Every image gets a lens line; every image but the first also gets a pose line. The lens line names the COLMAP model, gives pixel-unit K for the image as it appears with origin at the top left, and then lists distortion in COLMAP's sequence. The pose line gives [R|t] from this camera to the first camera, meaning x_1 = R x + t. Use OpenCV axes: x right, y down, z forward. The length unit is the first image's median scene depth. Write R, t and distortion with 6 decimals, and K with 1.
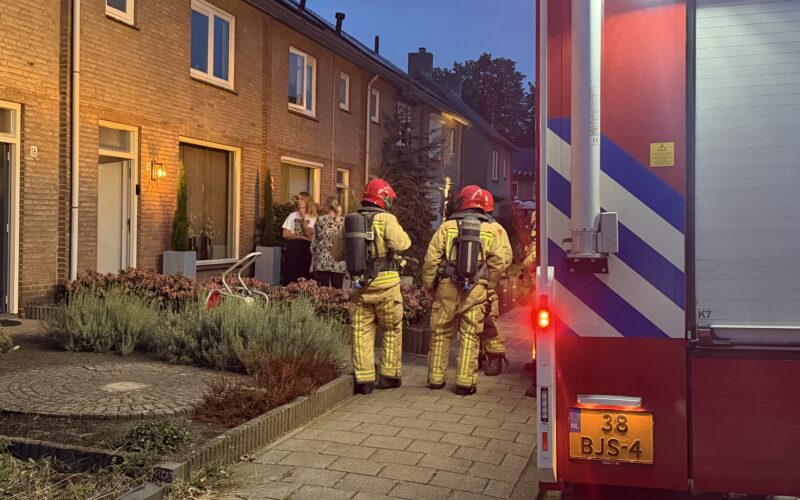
lens RADIAL K [[898.1, 0, 400.0], [0, 898.1, 291.8], [0, 0, 1]] dist [0.088350, -0.026114]
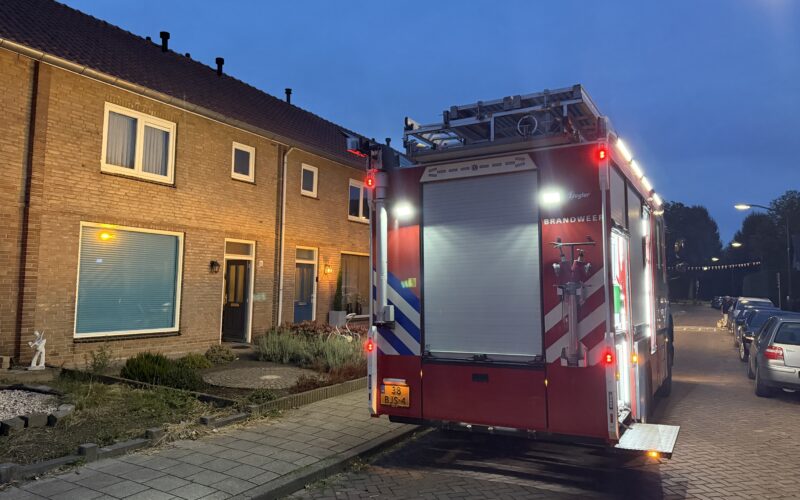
lens RADIAL K [[577.5, 0, 400.8], [0, 577.5, 275.9], [0, 0, 1]] dist [0.086808, -0.000592]
pose [[0.972443, -0.007631, -0.233015, 0.262881], [-0.015185, 0.995269, -0.095968, -0.005921], [0.232645, 0.096862, 0.967726, -0.239474]]
